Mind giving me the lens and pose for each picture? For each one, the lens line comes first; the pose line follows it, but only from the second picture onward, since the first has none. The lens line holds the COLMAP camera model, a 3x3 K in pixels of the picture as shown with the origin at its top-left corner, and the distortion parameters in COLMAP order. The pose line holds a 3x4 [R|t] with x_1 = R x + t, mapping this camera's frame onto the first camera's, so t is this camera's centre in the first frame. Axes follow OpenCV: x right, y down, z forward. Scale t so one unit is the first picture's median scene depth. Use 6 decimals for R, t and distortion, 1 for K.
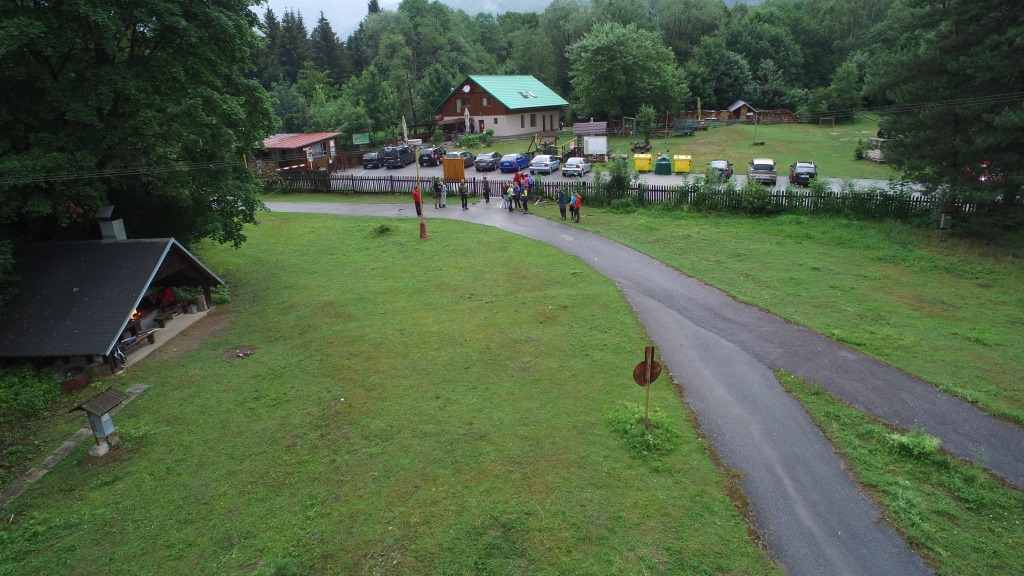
lens RADIAL K [[594.8, 0, 511.0], [0, 594.8, 291.6], [0, 0, 1]] dist [-0.121214, 0.087021]
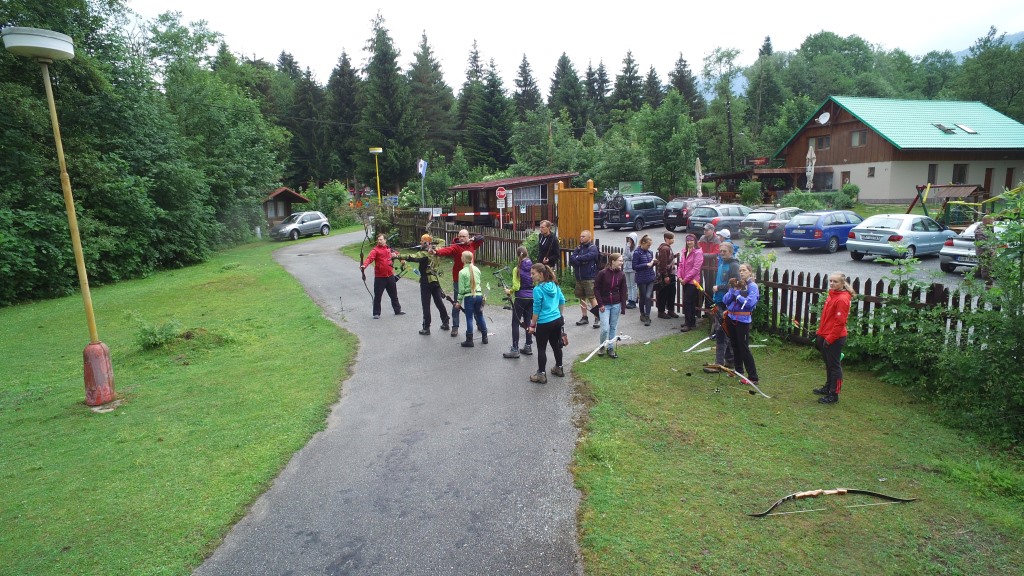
lens RADIAL K [[594.8, 0, 511.5], [0, 594.8, 294.8], [0, 0, 1]] dist [-0.121214, 0.087021]
pose [[0.763947, 0.130529, -0.631939, 0.084359], [-0.214472, 0.975014, -0.057882, -0.086007], [0.608594, 0.179751, 0.772854, 0.467098]]
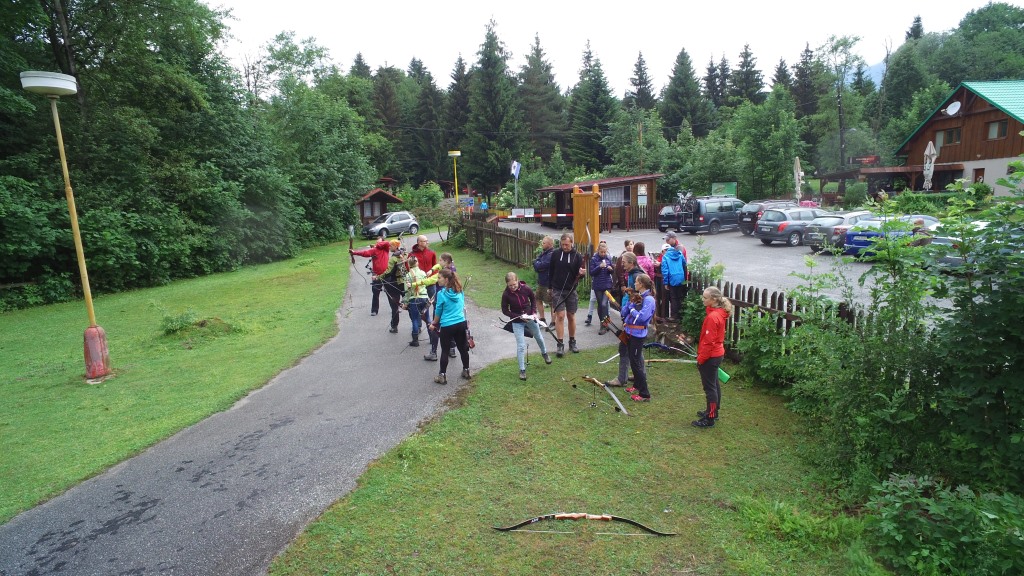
lens RADIAL K [[594.8, 0, 511.2], [0, 594.8, 293.8], [0, 0, 1]] dist [-0.121214, 0.087021]
pose [[0.605335, 0.152857, -0.781156, 0.124553], [-0.253648, 0.967269, -0.007282, -0.100022], [0.754475, 0.202547, 0.624294, 0.500250]]
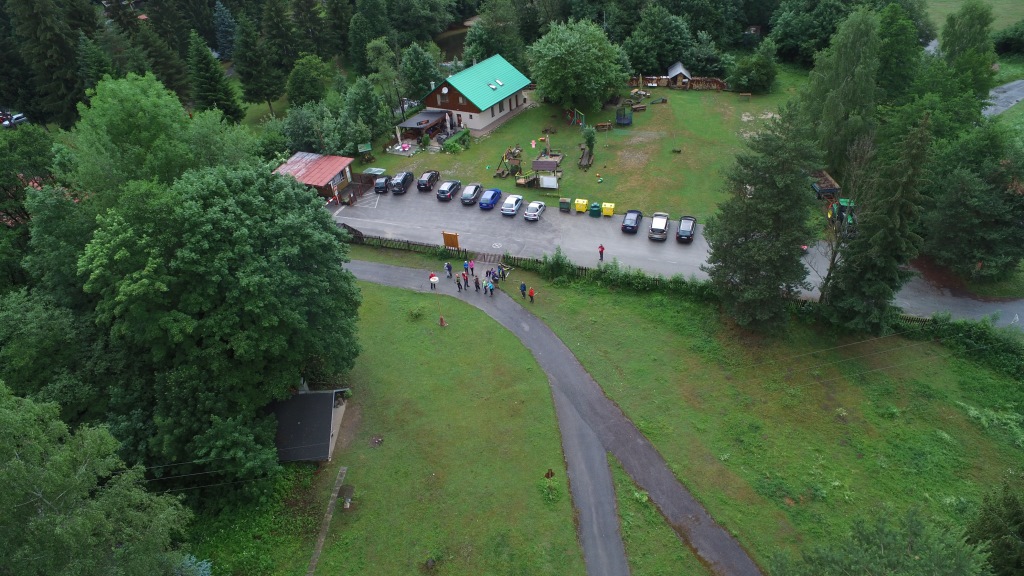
lens RADIAL K [[594.8, 0, 510.4], [0, 594.8, 293.0], [0, 0, 1]] dist [-0.121214, 0.087021]
pose [[0.998263, -0.050841, 0.029781, 0.001299], [0.039820, 0.954665, 0.295007, -0.351454], [-0.043429, -0.293308, 0.955031, -0.324901]]
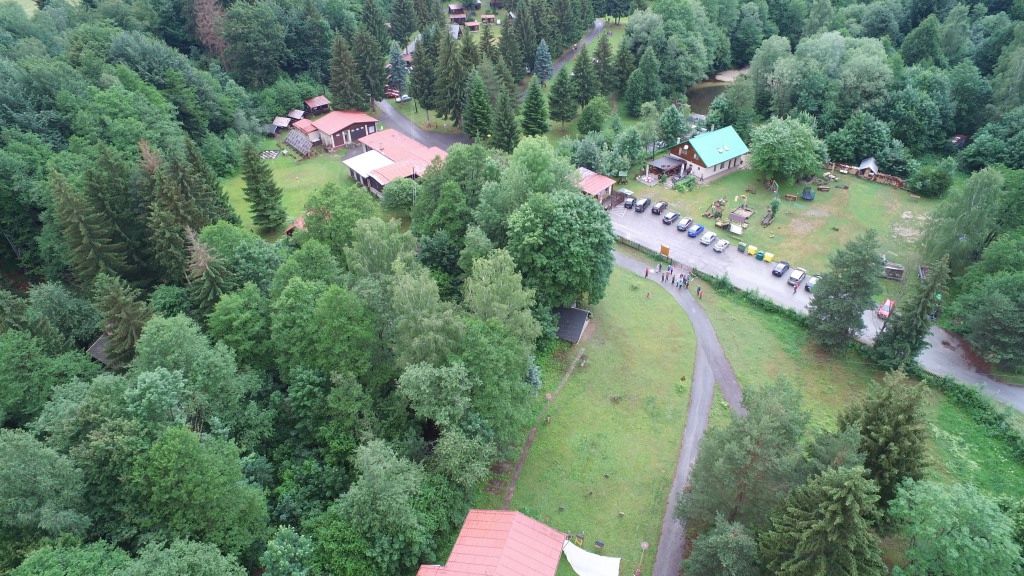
lens RADIAL K [[594.8, 0, 511.2], [0, 594.8, 292.4], [0, 0, 1]] dist [-0.121214, 0.087021]
pose [[0.936309, 0.229554, -0.265766, -0.001646], [-0.134213, 0.933240, 0.333240, -0.533808], [0.324520, -0.276347, 0.904610, -1.024425]]
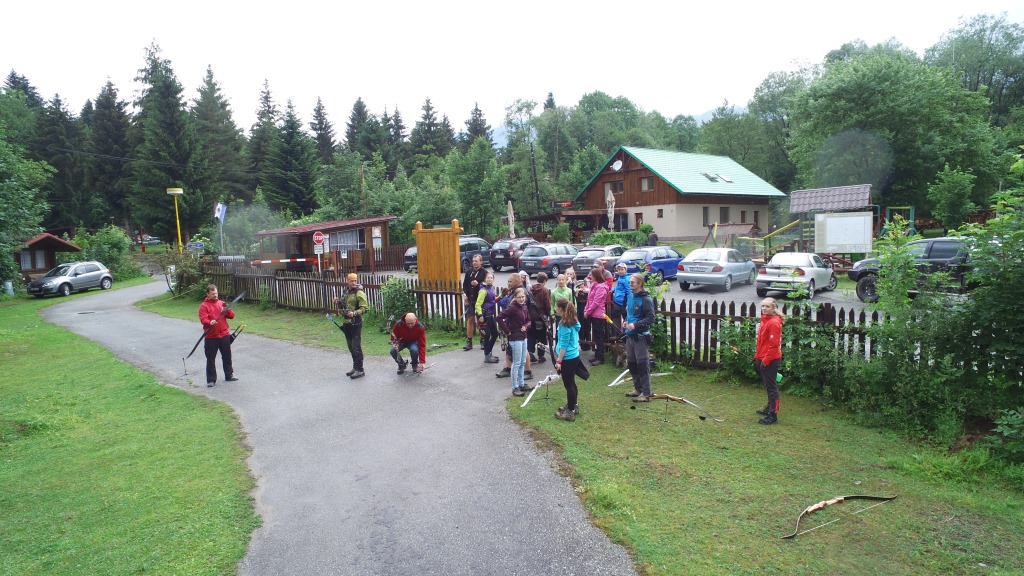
lens RADIAL K [[594.8, 0, 511.7], [0, 594.8, 294.3], [0, 0, 1]] dist [-0.121214, 0.087021]
pose [[0.938586, 0.045304, -0.342057, 0.052088], [-0.116224, 0.974922, -0.189787, -0.081287], [0.324881, 0.217887, 0.920314, 0.461210]]
